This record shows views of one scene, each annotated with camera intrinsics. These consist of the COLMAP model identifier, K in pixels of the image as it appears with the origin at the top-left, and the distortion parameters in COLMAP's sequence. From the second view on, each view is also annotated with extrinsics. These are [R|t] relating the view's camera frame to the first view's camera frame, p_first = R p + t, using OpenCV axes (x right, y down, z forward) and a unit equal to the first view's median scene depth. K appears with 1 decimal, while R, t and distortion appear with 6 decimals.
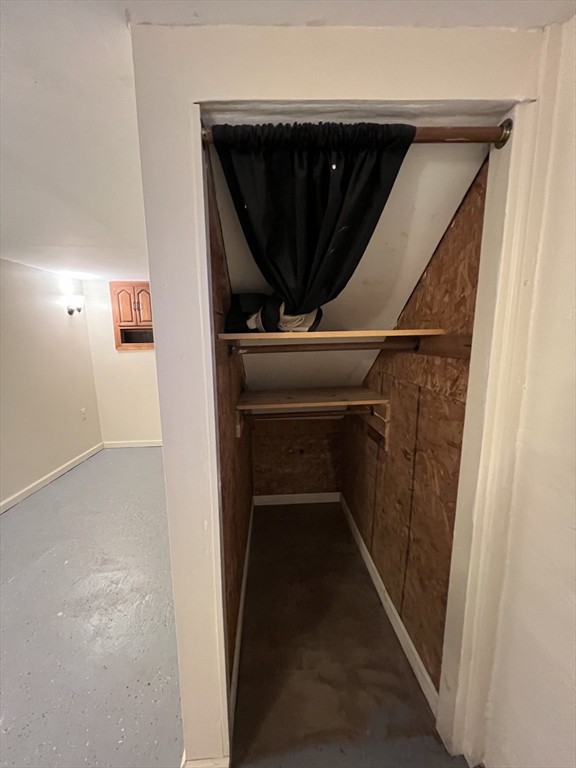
lens RADIAL K [[307.4, 0, 285.4], [0, 307.4, 385.8], [0, 0, 1]] dist [-0.001803, 0.000158]
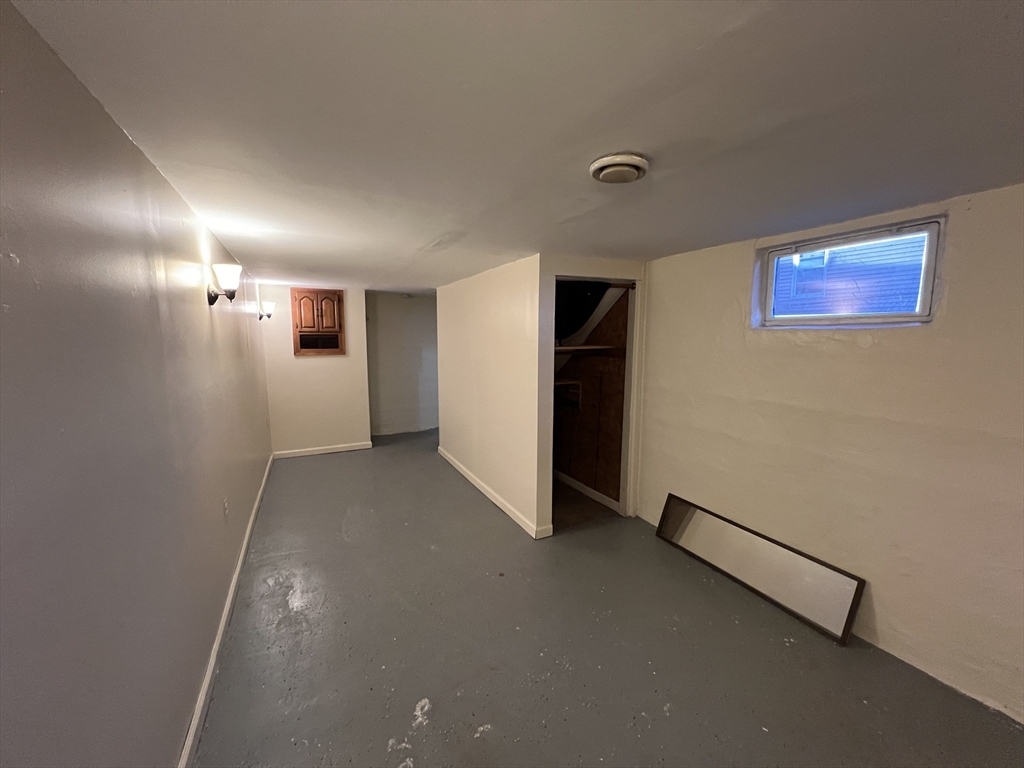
lens RADIAL K [[409.9, 0, 513.0], [0, 409.9, 384.8], [0, 0, 1]] dist [-0.001803, 0.000158]
pose [[0.910972, -0.029643, 0.411402, -1.080453], [0.049540, 0.998057, -0.037782, 0.143700], [-0.409482, 0.054799, 0.910671, -1.127194]]
